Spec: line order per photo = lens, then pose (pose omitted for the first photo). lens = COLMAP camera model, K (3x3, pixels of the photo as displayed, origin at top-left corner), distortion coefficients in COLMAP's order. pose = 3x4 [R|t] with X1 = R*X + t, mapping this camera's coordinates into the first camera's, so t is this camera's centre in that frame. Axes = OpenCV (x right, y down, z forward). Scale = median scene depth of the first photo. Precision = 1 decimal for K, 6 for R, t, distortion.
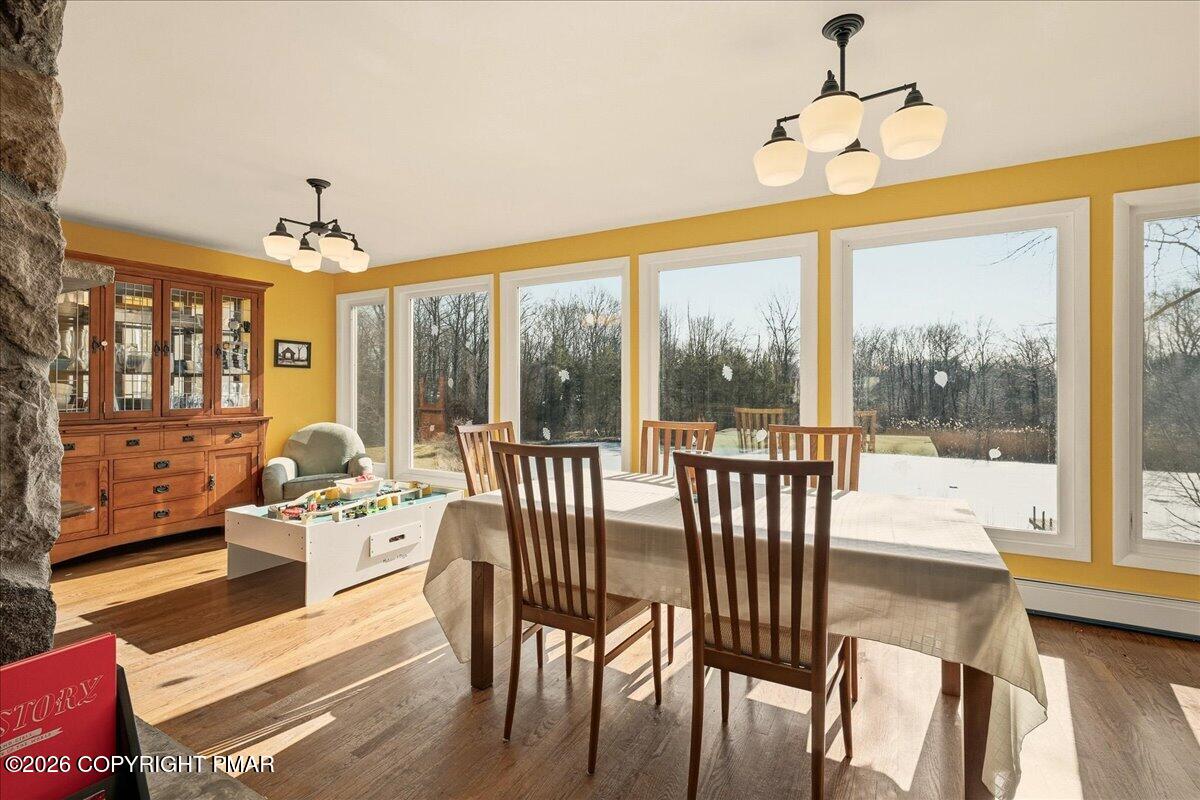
lens RADIAL K [[542.4, 0, 599.9], [0, 542.4, 389.7], [0, 0, 1]] dist [0.000860, 0.000335]
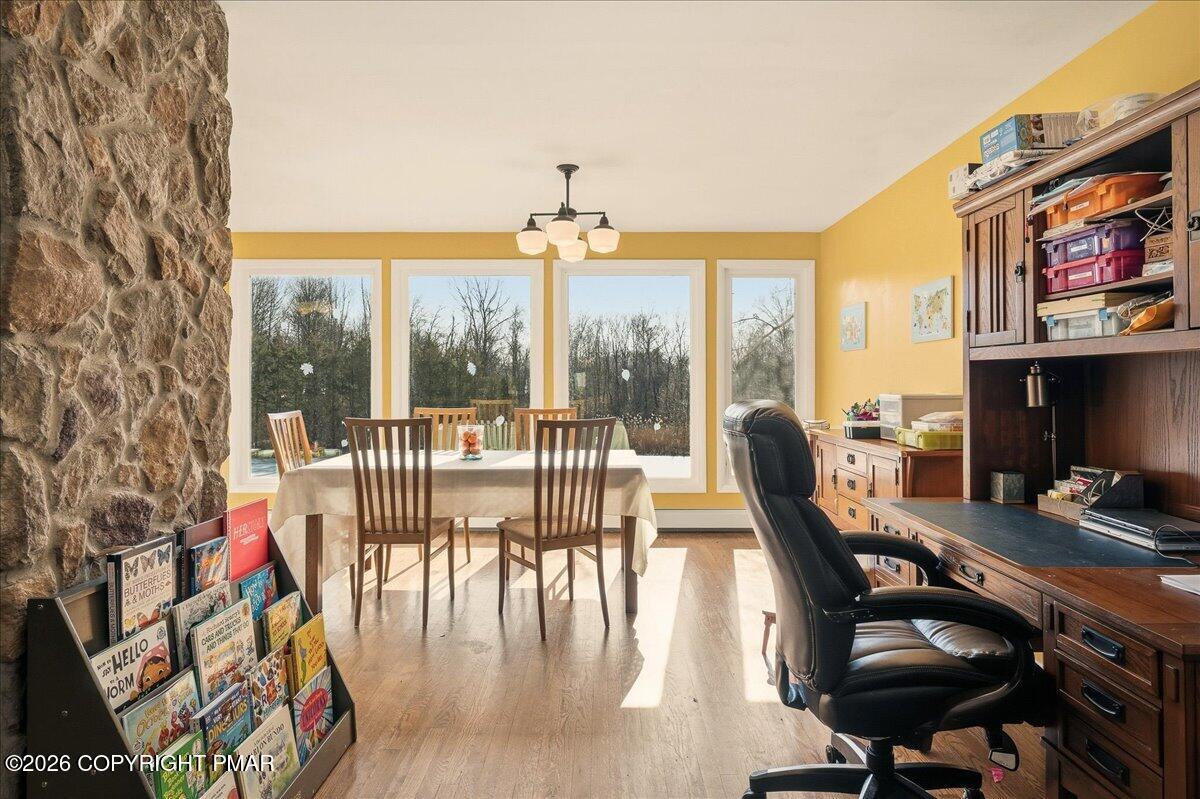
lens RADIAL K [[685.5, 0, 606.9], [0, 685.5, 387.1], [0, 0, 1]] dist [-0.003302, 0.000733]
pose [[0.874037, -0.002839, 0.485851, -0.203554], [0.000367, 0.999986, 0.005183, 0.001206], [-0.485859, -0.004352, 0.874026, -0.389108]]
